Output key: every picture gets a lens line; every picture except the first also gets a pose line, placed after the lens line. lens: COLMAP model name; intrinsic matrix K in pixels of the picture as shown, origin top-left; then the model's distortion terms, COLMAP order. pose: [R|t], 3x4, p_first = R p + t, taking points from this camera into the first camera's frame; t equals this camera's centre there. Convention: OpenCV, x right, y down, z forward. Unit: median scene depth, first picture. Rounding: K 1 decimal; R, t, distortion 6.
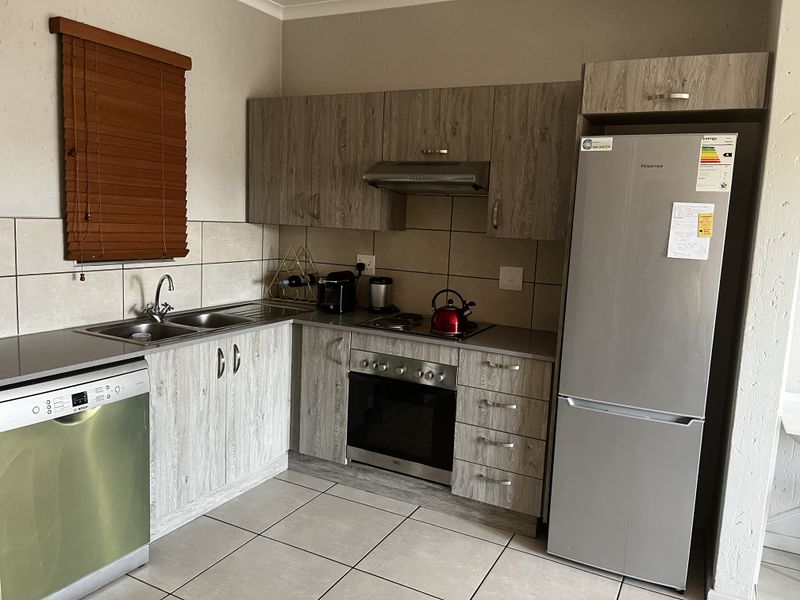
lens RADIAL K [[600.1, 0, 399.5], [0, 600.1, 302.5], [0, 0, 1]] dist [0.076940, -0.109134]
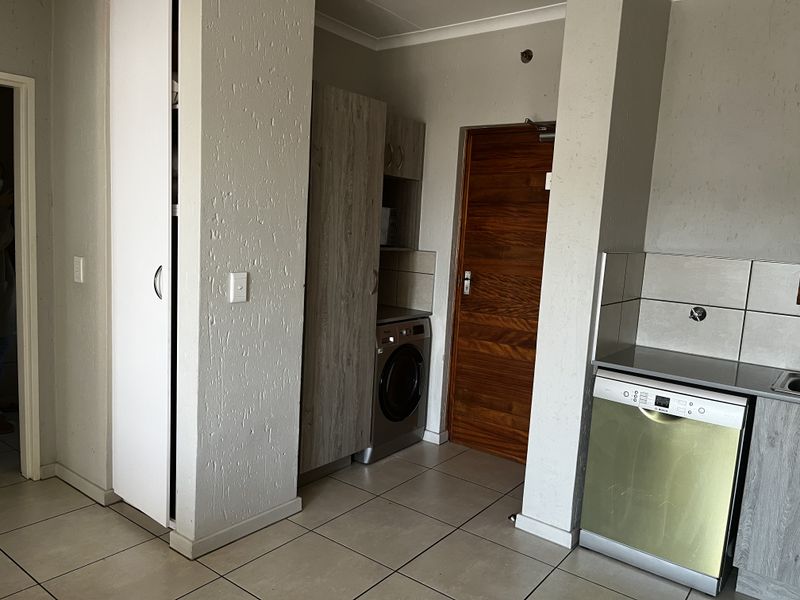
lens RADIAL K [[600.1, 0, 399.5], [0, 600.1, 302.5], [0, 0, 1]] dist [0.076940, -0.109134]
pose [[-0.173229, 0.068990, -0.982462, 0.616234], [-0.195073, 0.975377, 0.102888, -0.048394], [0.965370, 0.209474, -0.155505, 0.542417]]
